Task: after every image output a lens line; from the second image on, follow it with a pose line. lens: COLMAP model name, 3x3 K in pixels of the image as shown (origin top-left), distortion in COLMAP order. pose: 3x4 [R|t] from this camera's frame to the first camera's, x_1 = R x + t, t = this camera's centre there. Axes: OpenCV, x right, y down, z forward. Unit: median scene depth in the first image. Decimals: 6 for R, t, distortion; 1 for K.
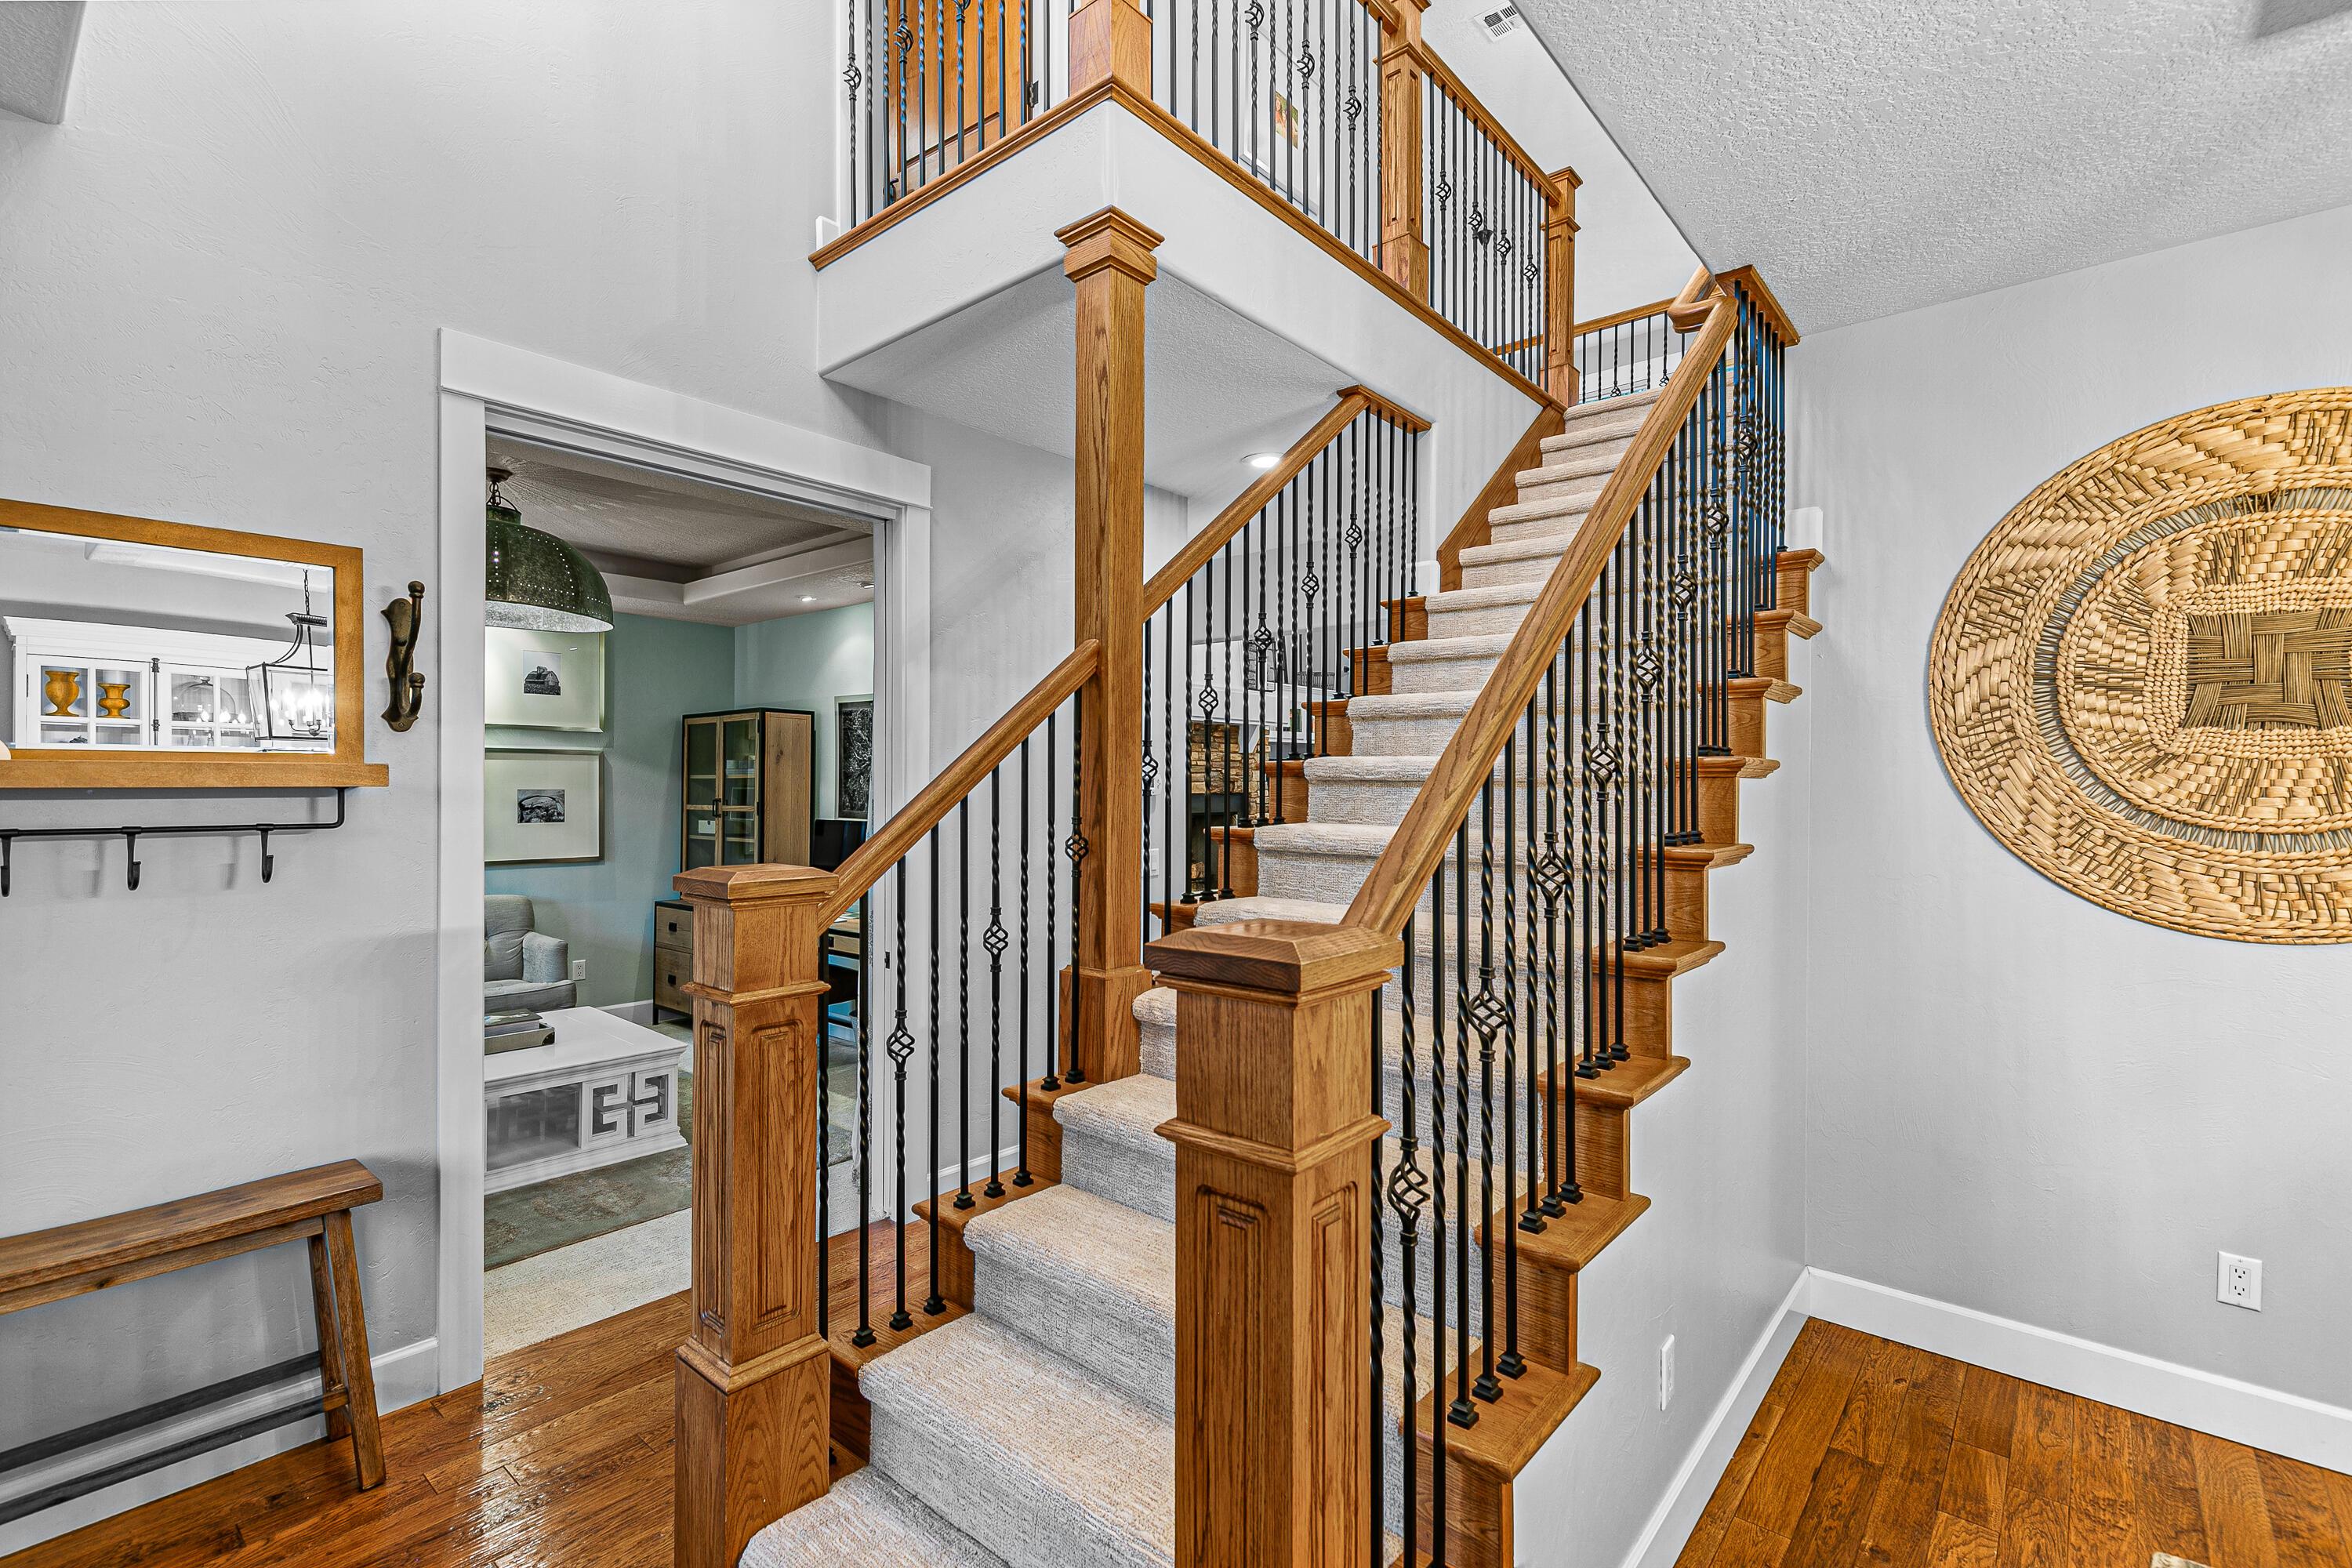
lens RADIAL K [[1071.6, 0, 1200.2], [0, 1071.6, 787.6], [0, 0, 1]] dist [0.013079, -0.003125]
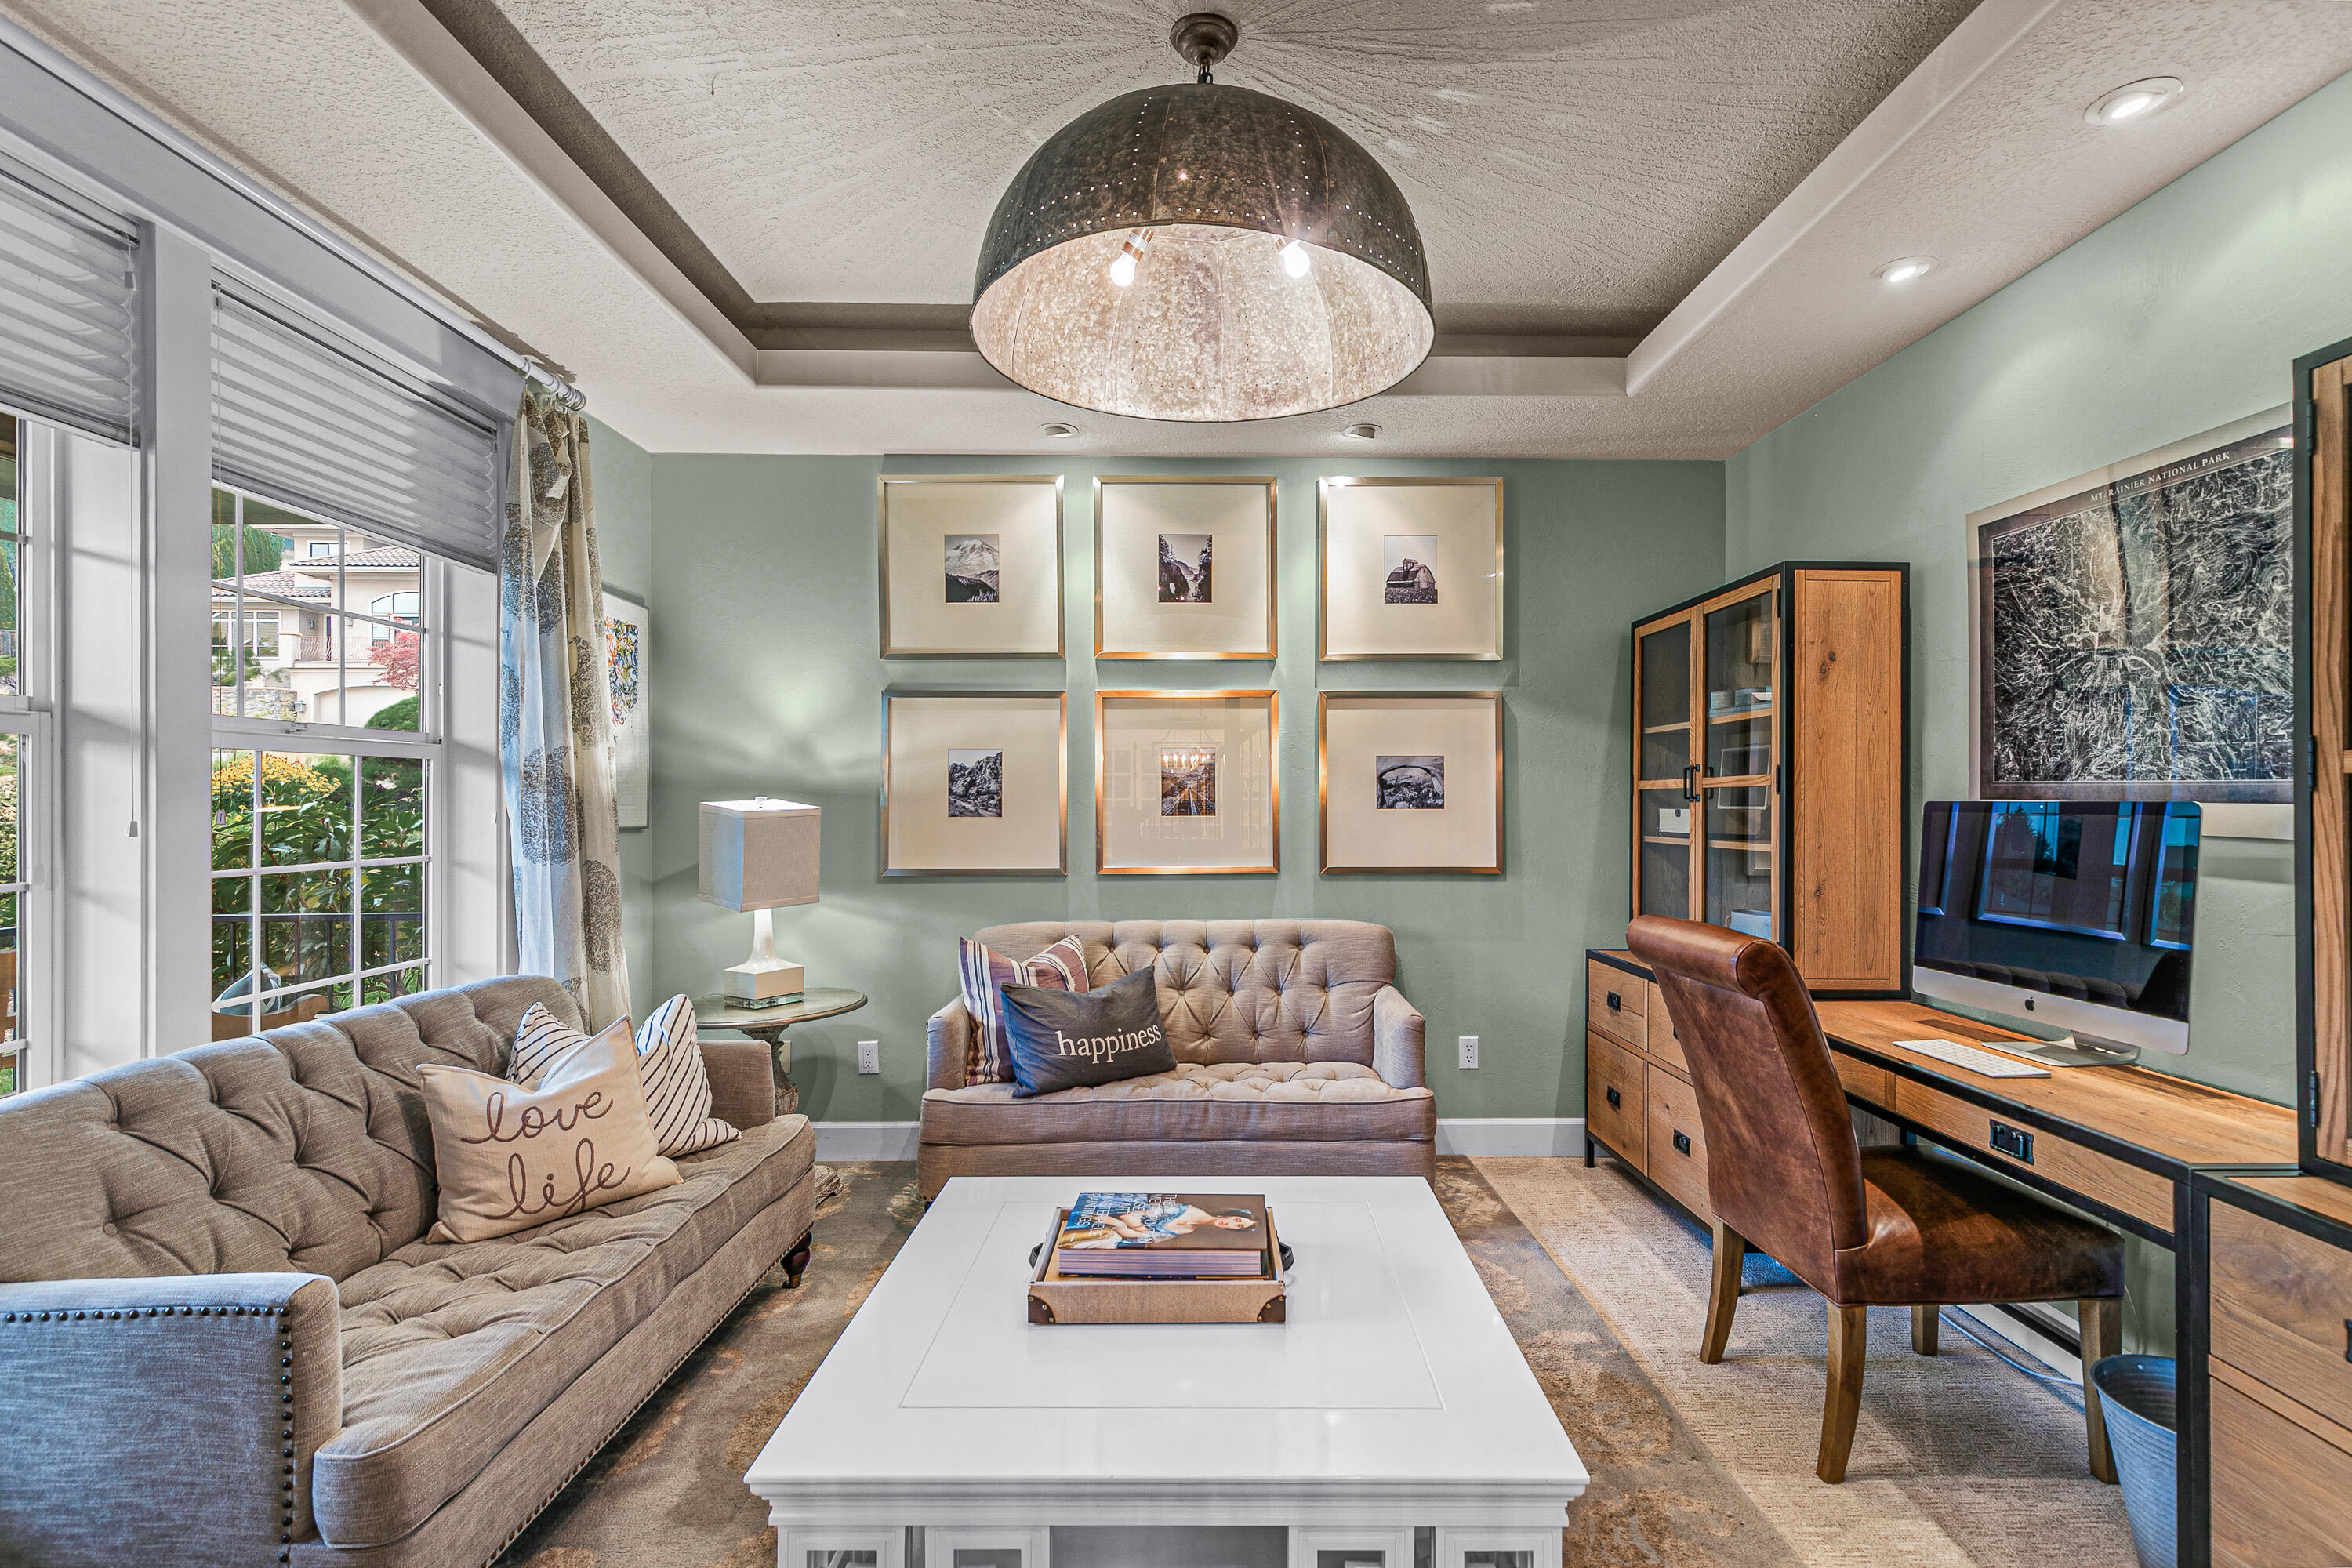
lens RADIAL K [[1071.6, 0, 1200.6], [0, 1071.6, 799.1], [0, 0, 1]] dist [0.013079, -0.003125]
pose [[0.650111, -0.005840, -0.759816, -0.214748], [0.005526, 0.999980, -0.002958, 0.027344], [0.759819, -0.002275, 0.650131, 0.493265]]
